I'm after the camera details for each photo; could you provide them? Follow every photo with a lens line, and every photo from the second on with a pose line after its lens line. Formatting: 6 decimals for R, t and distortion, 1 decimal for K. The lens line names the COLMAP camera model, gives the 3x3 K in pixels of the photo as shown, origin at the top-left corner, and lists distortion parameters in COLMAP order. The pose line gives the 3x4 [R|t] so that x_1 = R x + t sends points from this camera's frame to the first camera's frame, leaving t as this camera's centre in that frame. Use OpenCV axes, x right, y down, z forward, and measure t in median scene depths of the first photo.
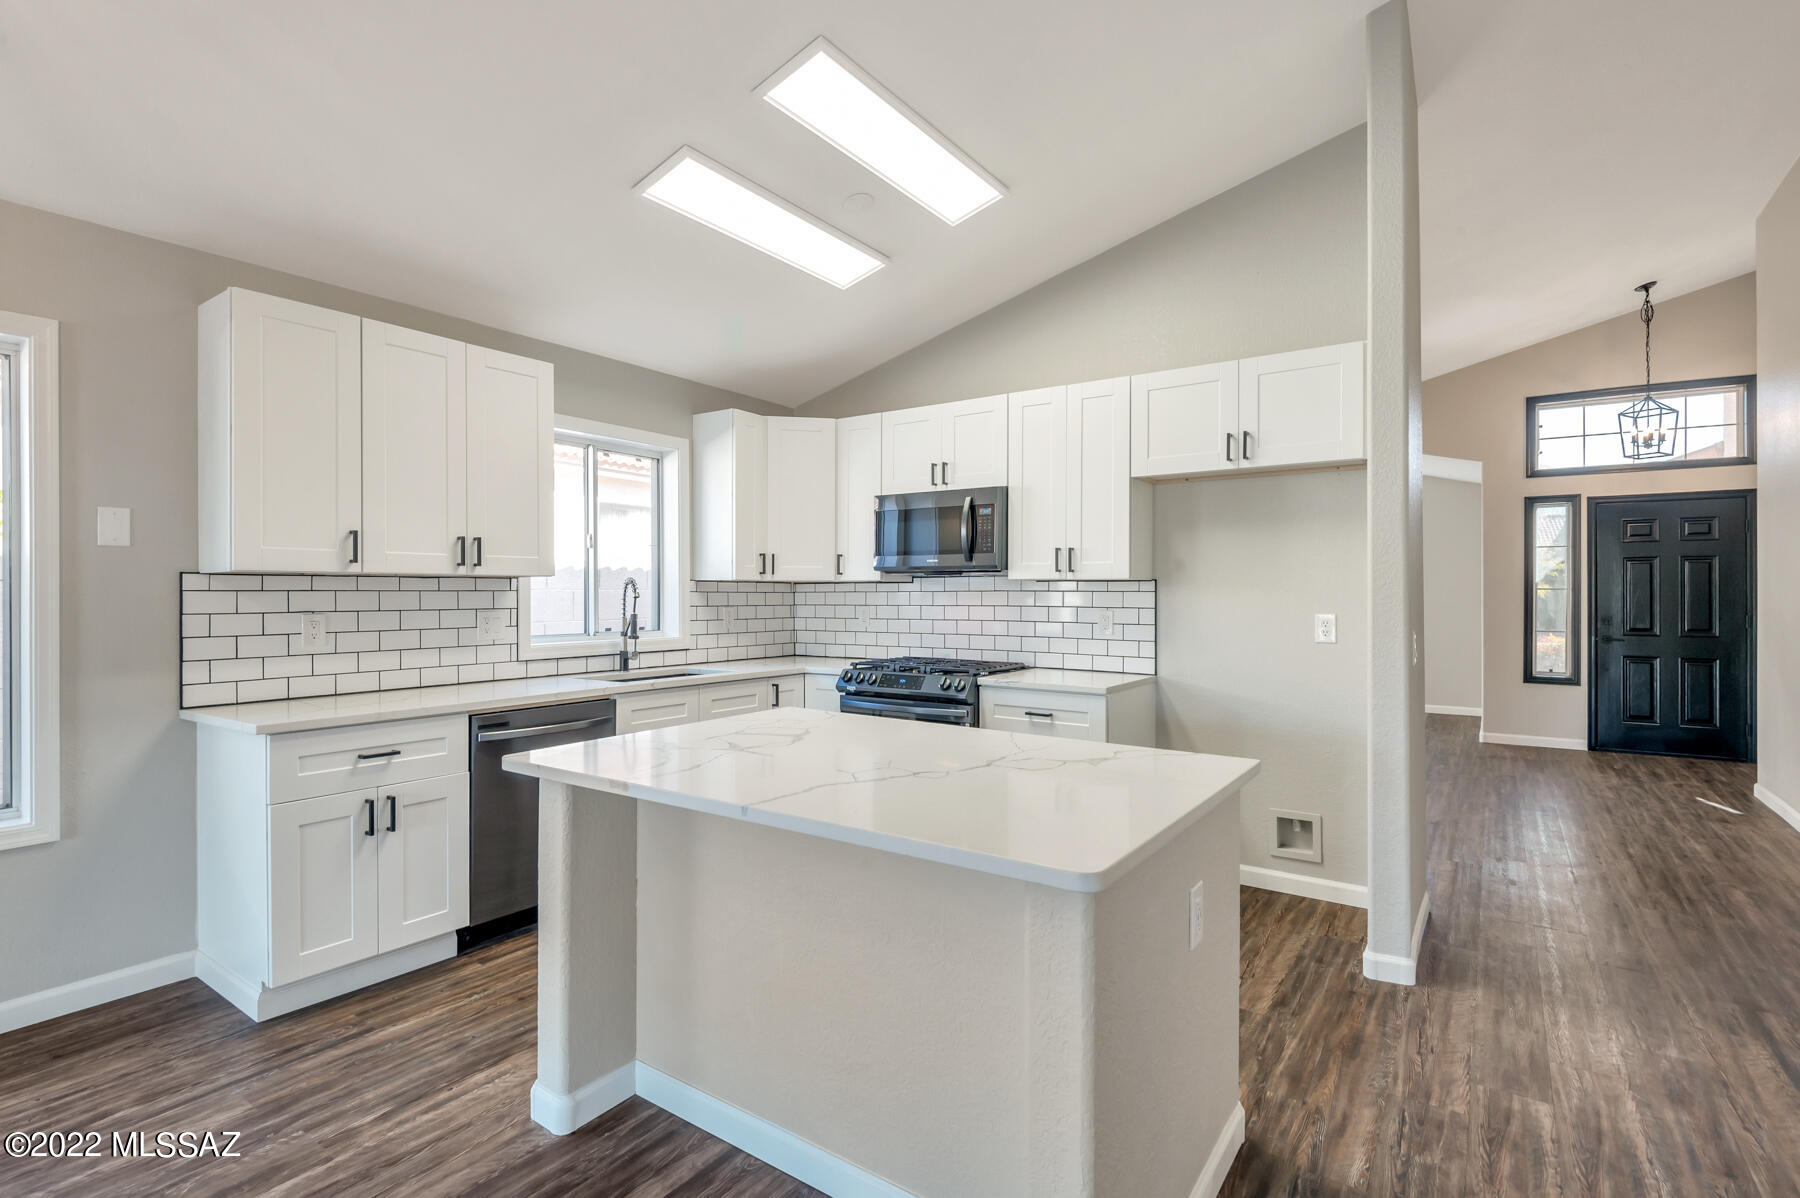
lens RADIAL K [[847.5, 0, 891.7], [0, 847.5, 594.0], [0, 0, 1]] dist [-0.008956, -0.001734]
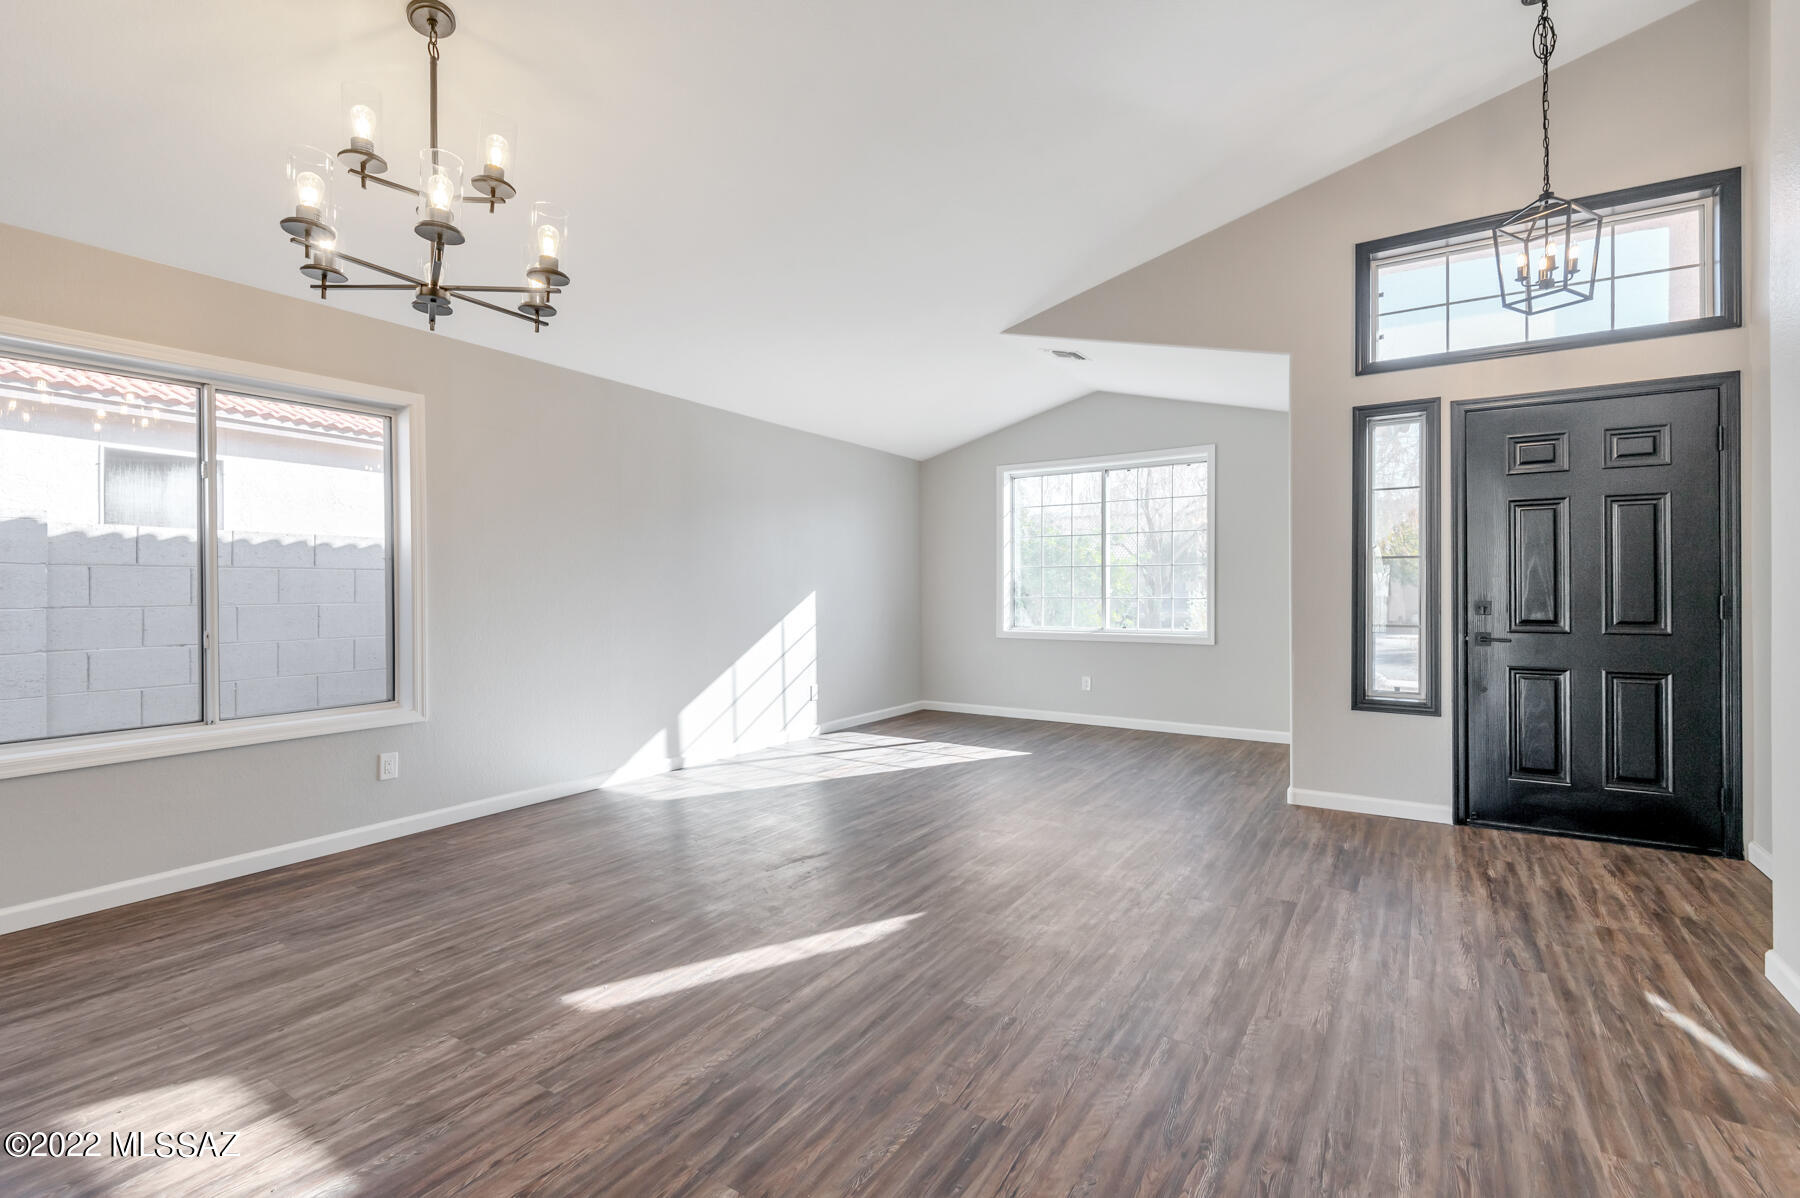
lens RADIAL K [[814.3, 0, 897.4], [0, 814.3, 592.3], [0, 0, 1]] dist [0.013450, -0.005297]
pose [[0.999149, -0.002182, 0.041188, 0.420688], [0.002369, 0.999987, -0.004494, 0.023216], [-0.041178, 0.004588, 0.999141, 0.446616]]
